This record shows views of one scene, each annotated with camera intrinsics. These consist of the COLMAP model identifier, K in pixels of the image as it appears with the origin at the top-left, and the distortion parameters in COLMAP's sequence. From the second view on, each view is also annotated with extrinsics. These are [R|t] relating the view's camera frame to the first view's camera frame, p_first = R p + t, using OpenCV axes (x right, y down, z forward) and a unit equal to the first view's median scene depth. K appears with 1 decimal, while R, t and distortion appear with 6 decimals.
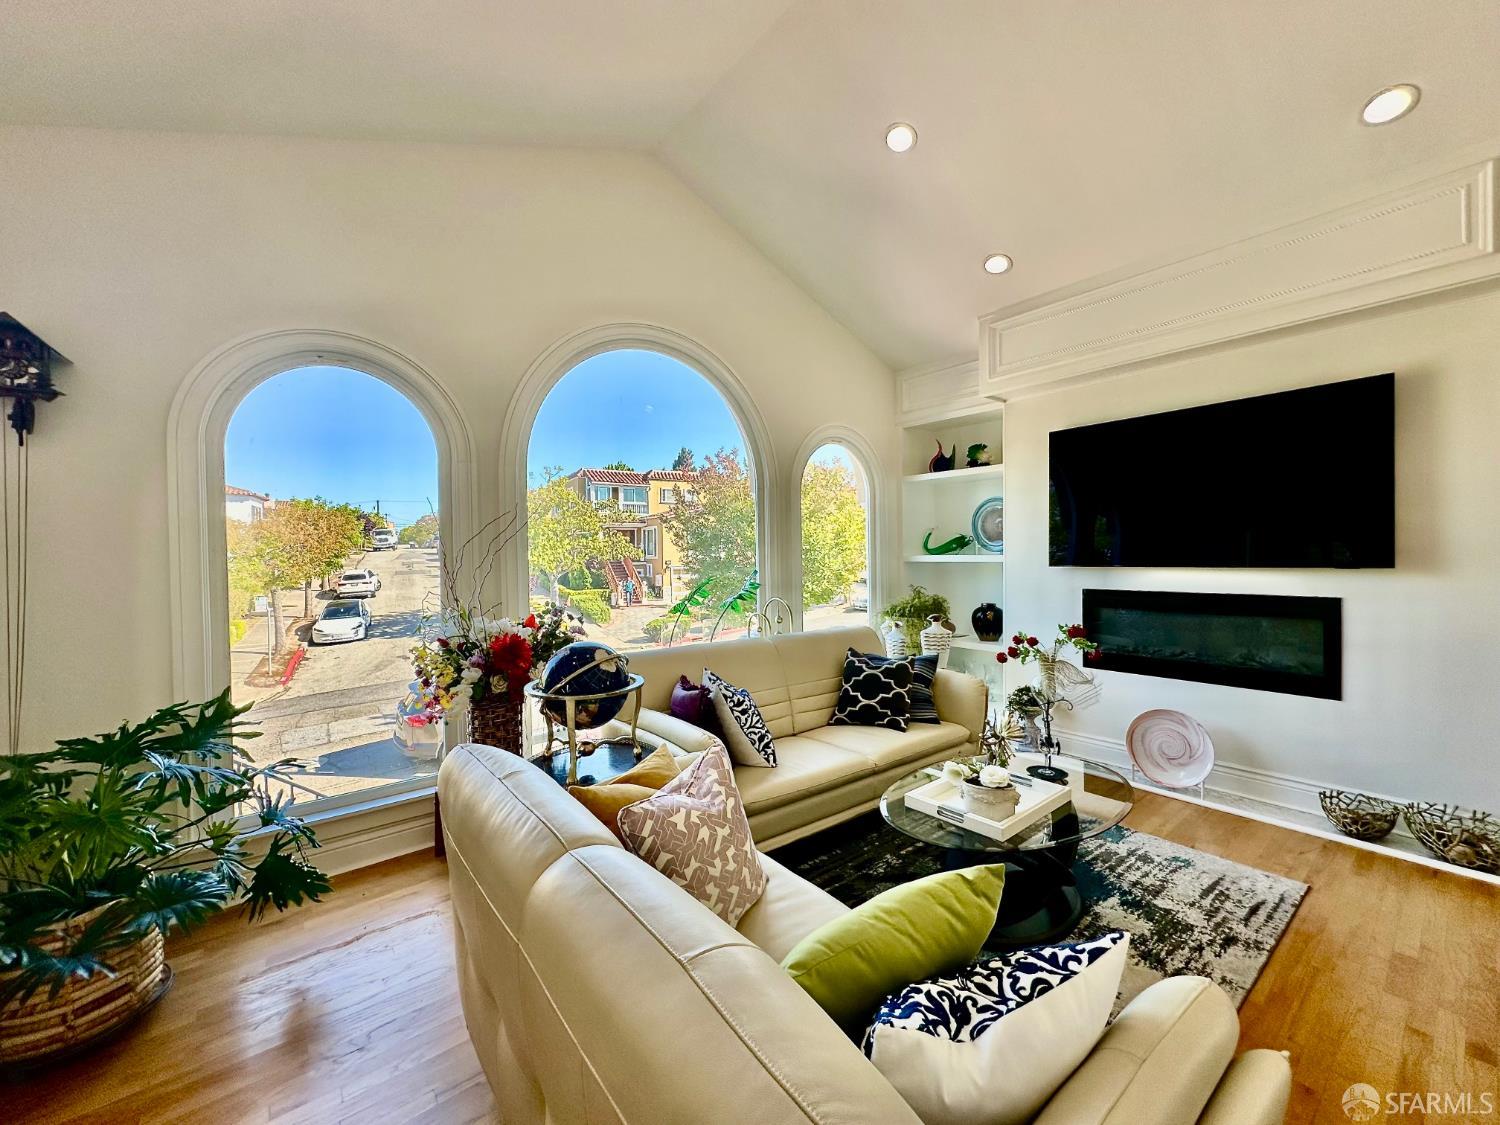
lens RADIAL K [[608.7, 0, 750.0], [0, 608.7, 562.5], [0, 0, 1]] dist [-0.000374, 0.000360]
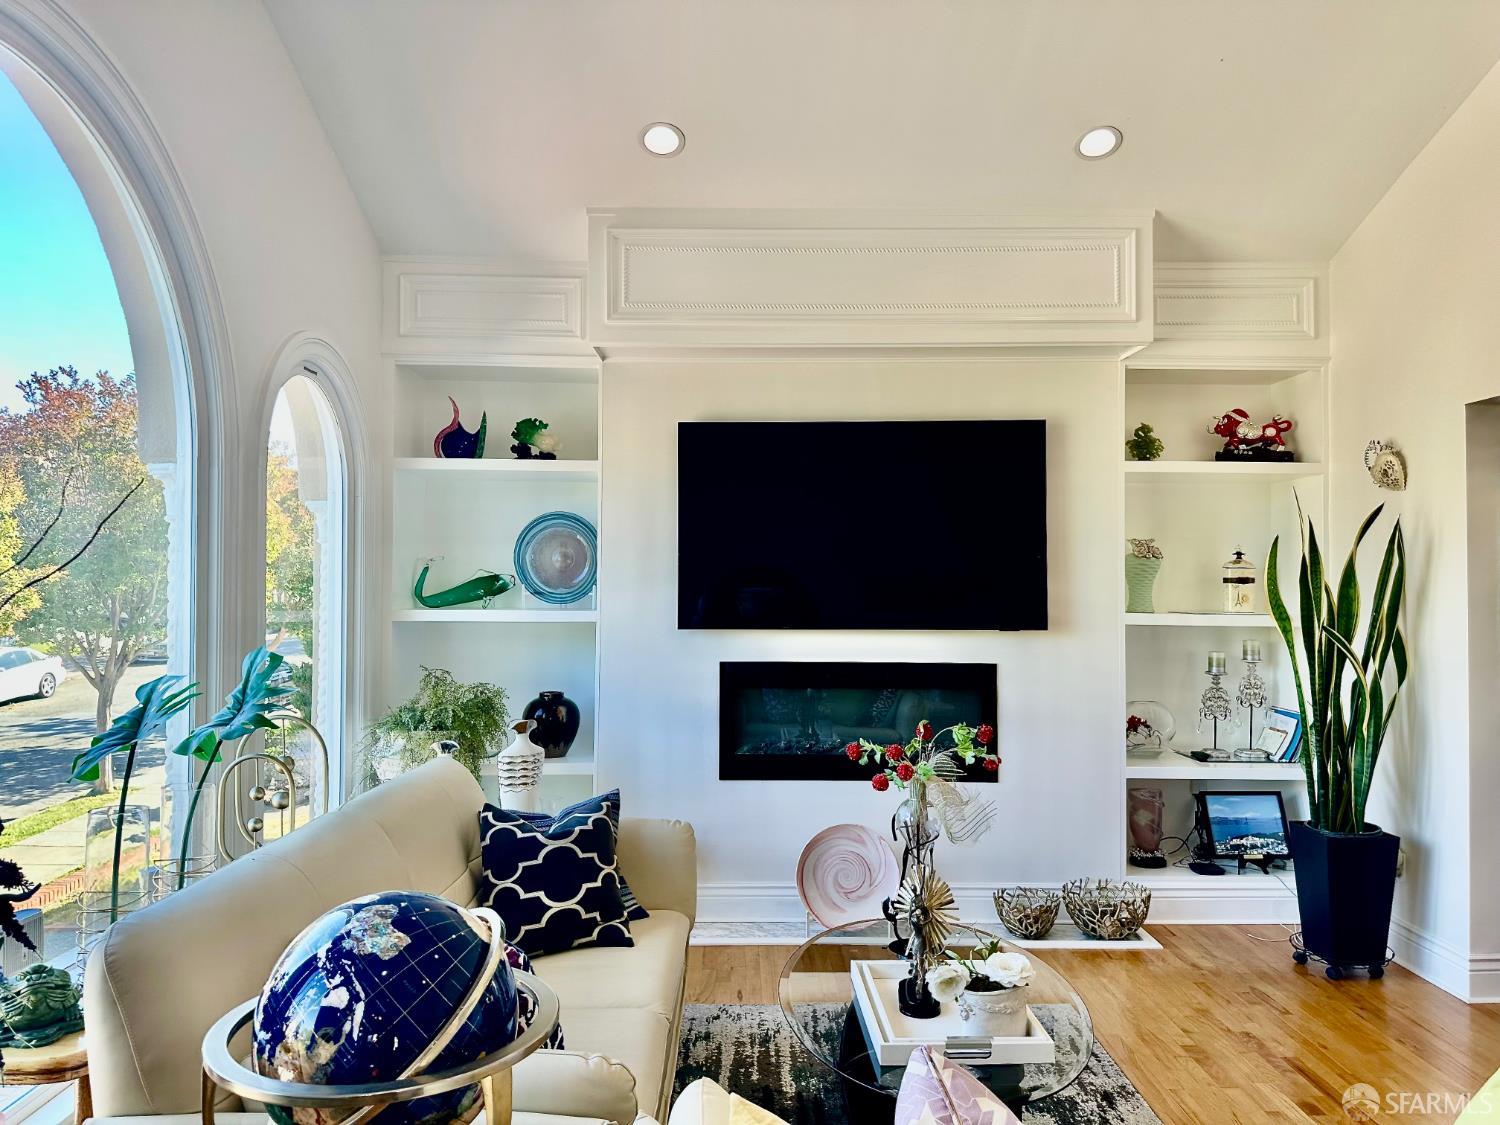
lens RADIAL K [[1049.5, 0, 750.0], [0, 1049.5, 562.5], [0, 0, 1]] dist [0.066694, -0.001362]
pose [[0.612396, 0.034565, 0.789795, -0.349435], [-0.000590, 0.999063, -0.043266, -0.016822], [-0.790551, 0.026030, 0.611843, 0.267255]]
